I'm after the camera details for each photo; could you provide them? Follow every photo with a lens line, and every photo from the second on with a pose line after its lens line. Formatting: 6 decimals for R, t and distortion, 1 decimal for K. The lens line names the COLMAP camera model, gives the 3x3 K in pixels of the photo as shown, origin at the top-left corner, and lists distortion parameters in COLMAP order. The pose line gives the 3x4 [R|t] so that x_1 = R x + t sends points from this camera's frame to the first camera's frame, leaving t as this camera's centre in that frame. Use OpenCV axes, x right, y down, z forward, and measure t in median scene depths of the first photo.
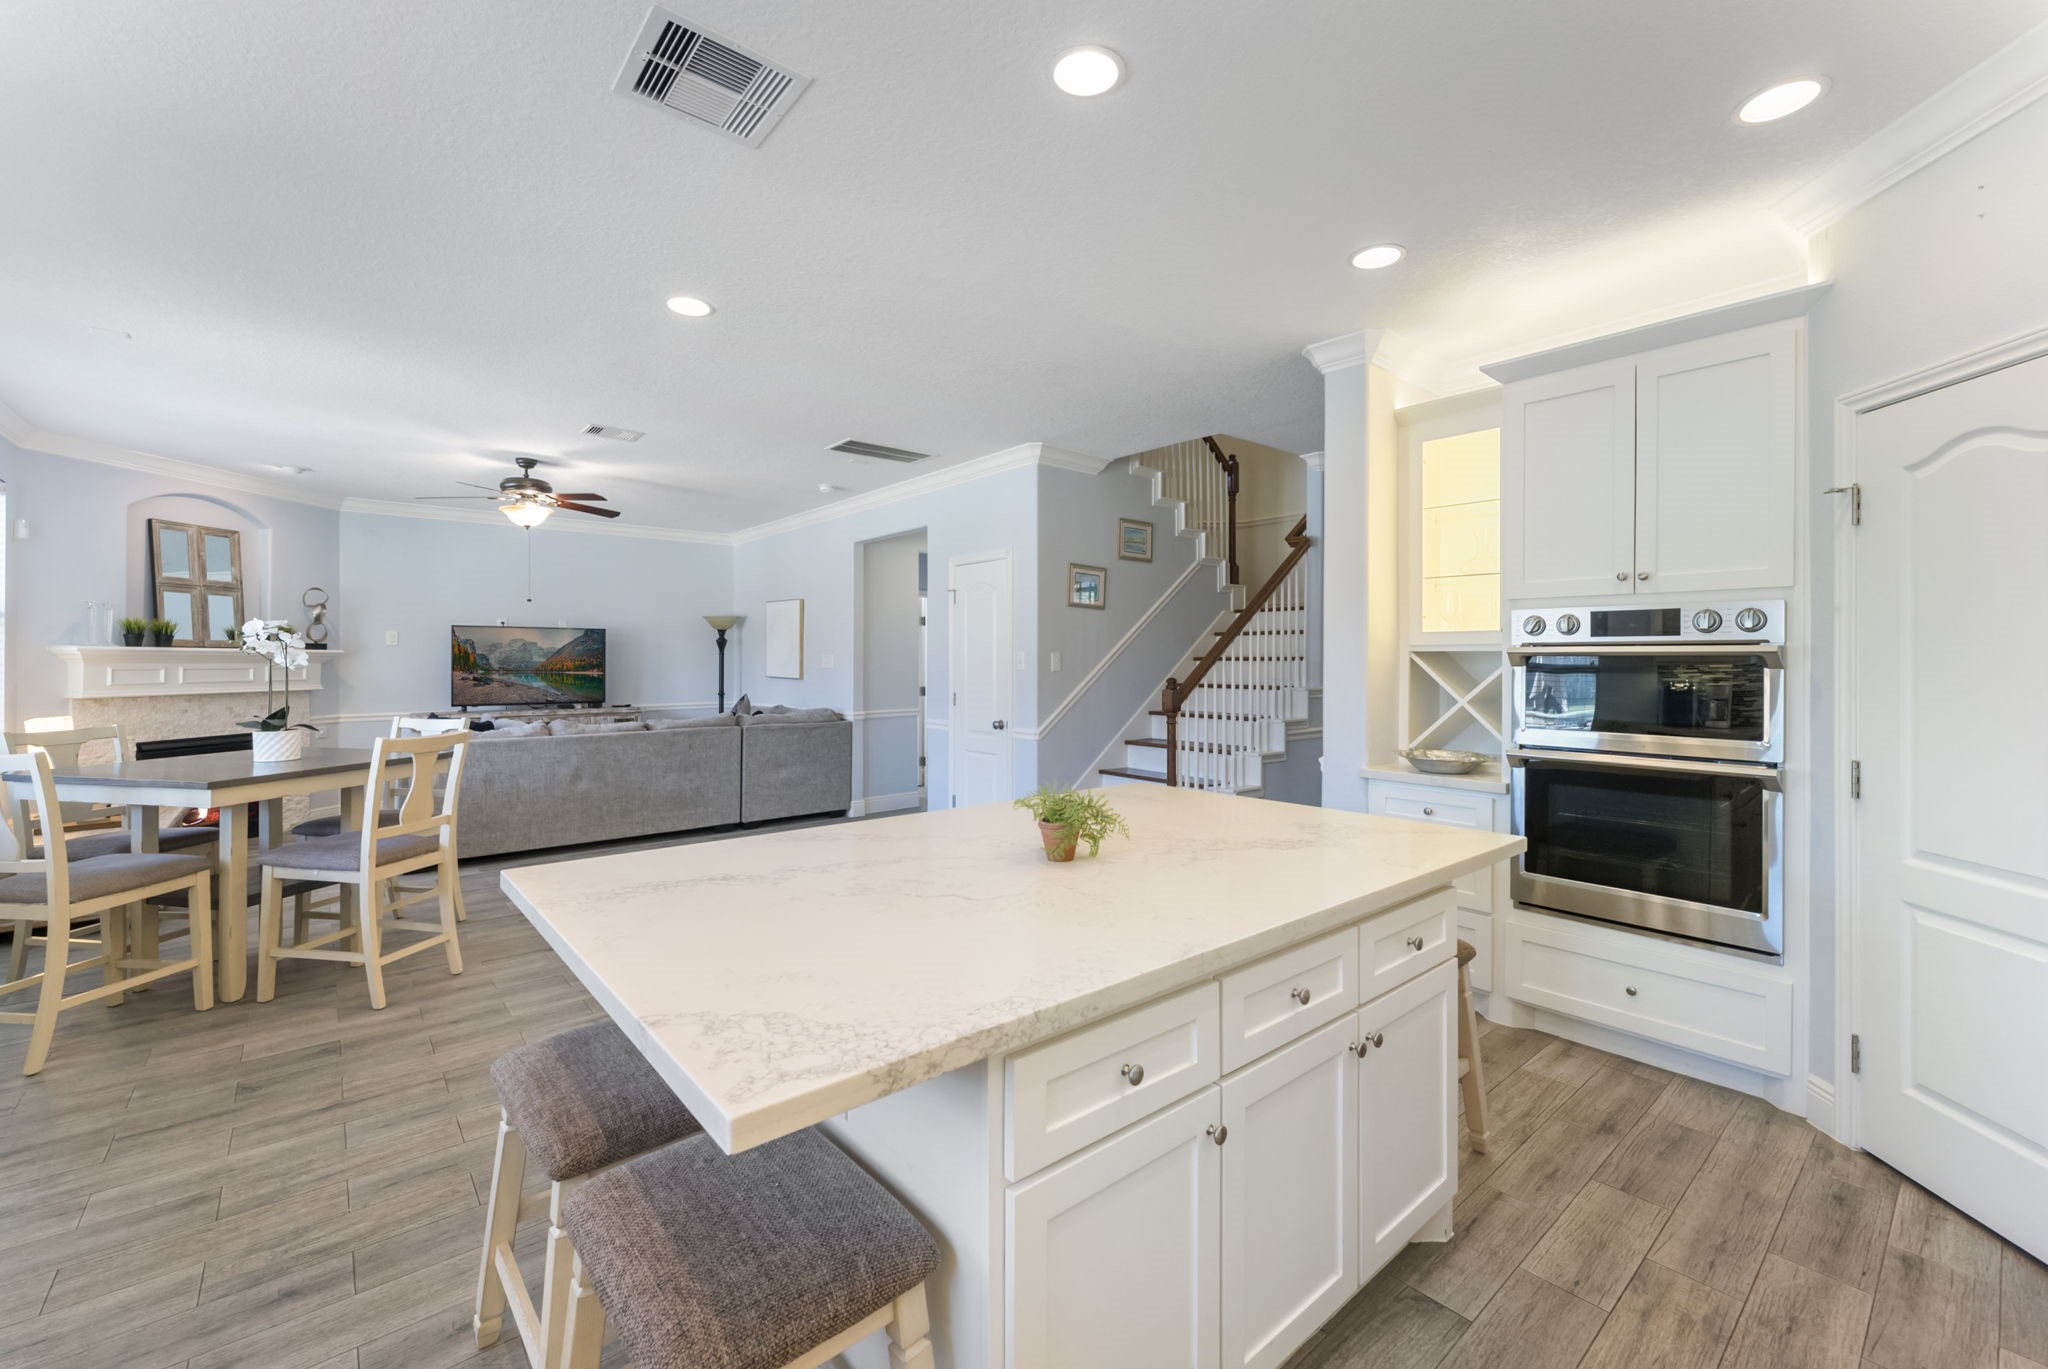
lens RADIAL K [[826.9, 0, 1016.3], [0, 826.9, 659.8], [0, 0, 1]] dist [0.000611, 0.000905]
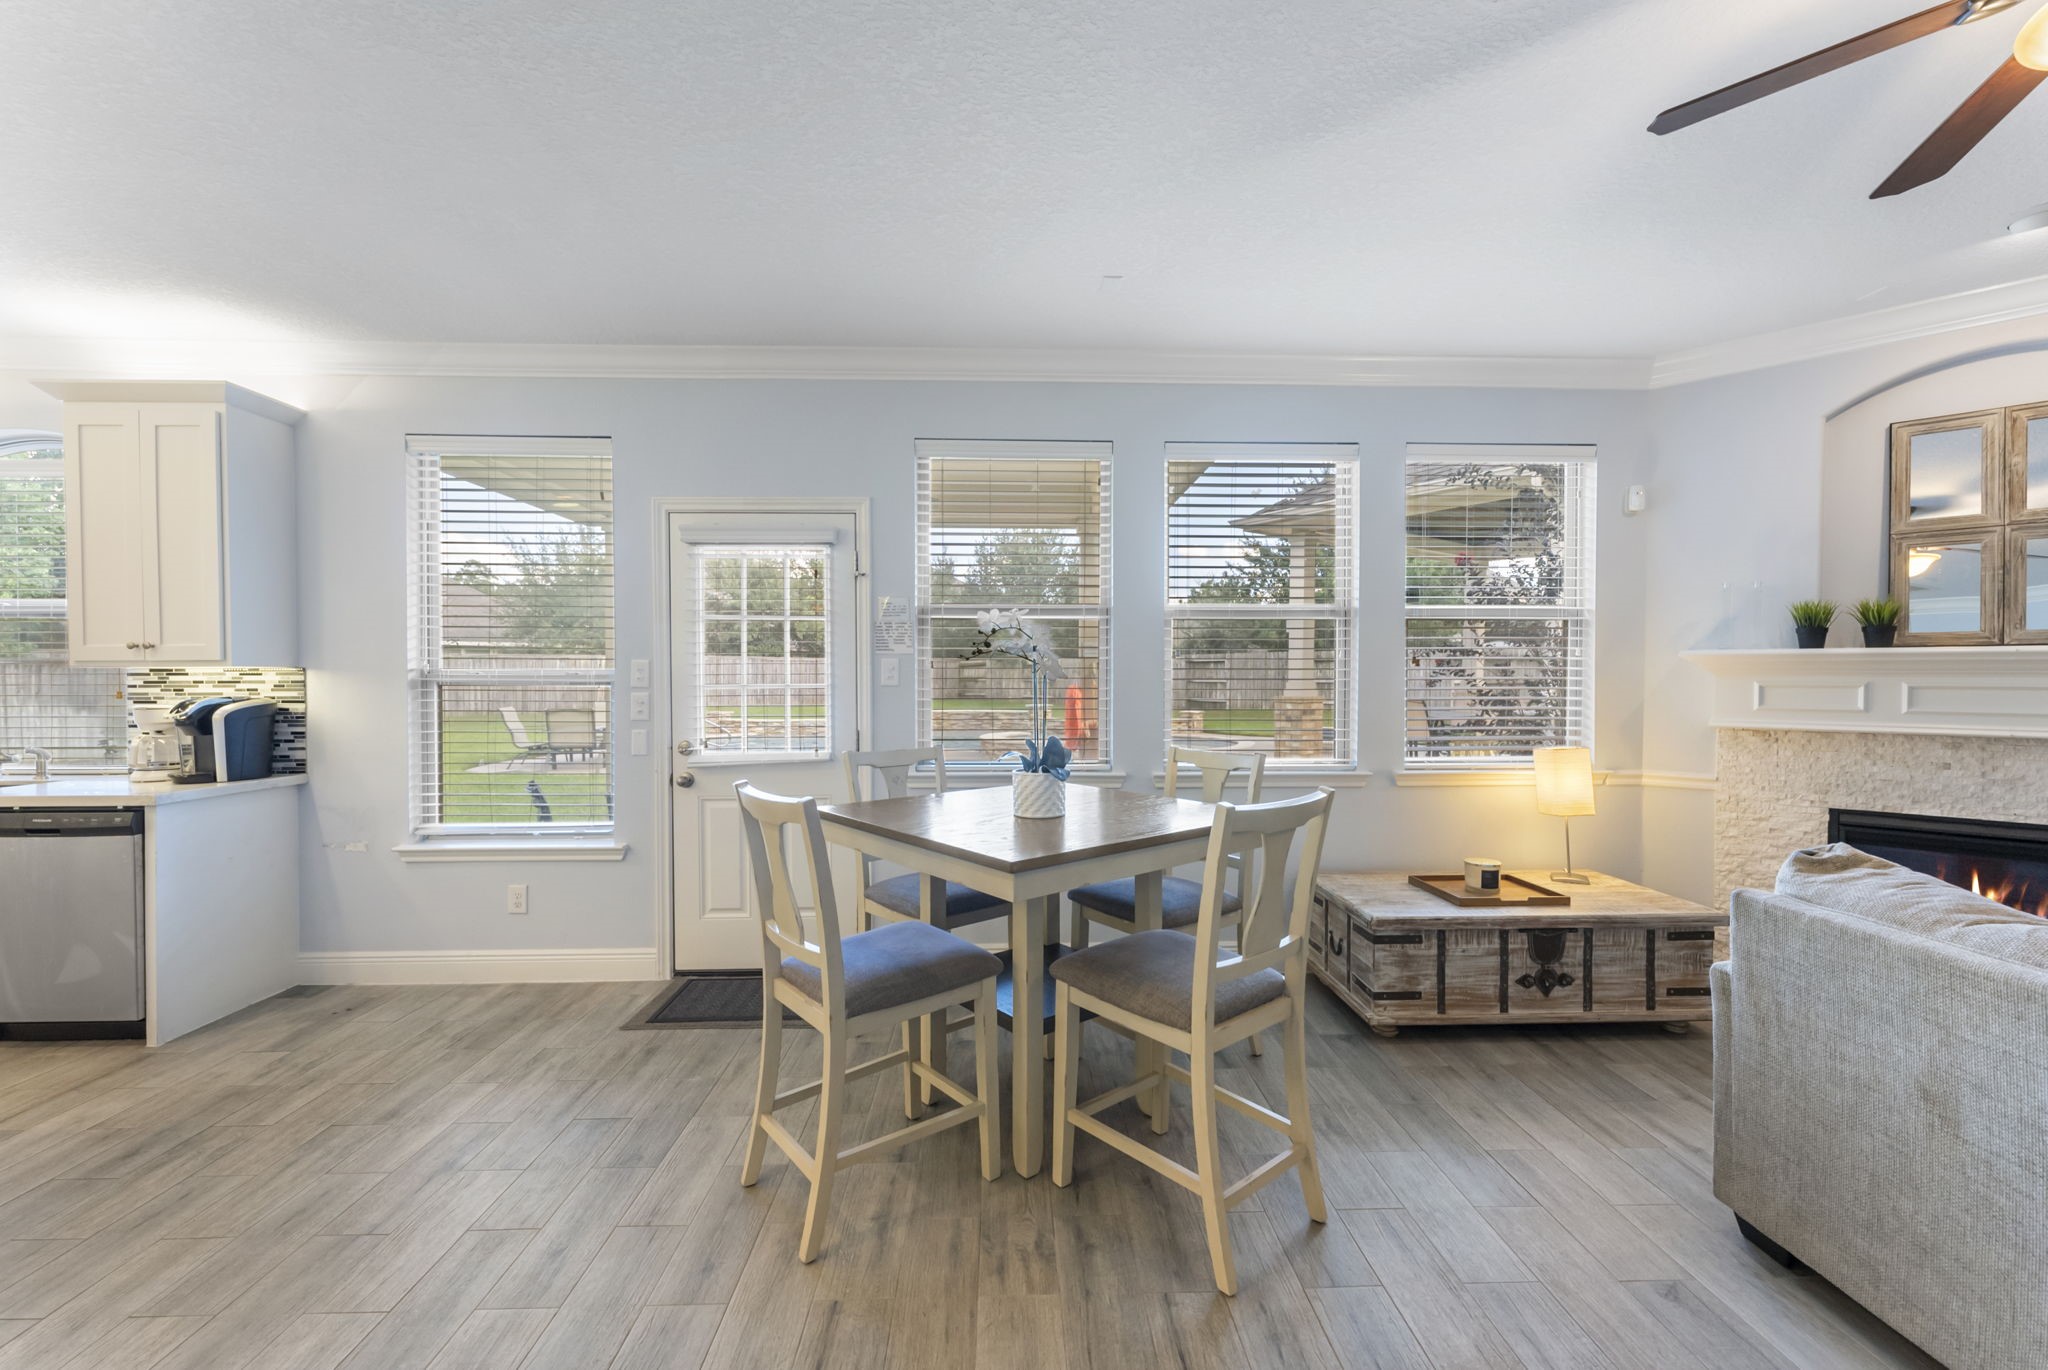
lens RADIAL K [[826.9, 0, 1031.0], [0, 826.9, 688.1], [0, 0, 1]] dist [0.000611, 0.000905]
pose [[-0.619544, 0.009861, -0.784900, -0.209446], [-0.000345, 0.999918, 0.012834, 0.005100], [0.784962, 0.008222, -0.619490, 0.821564]]
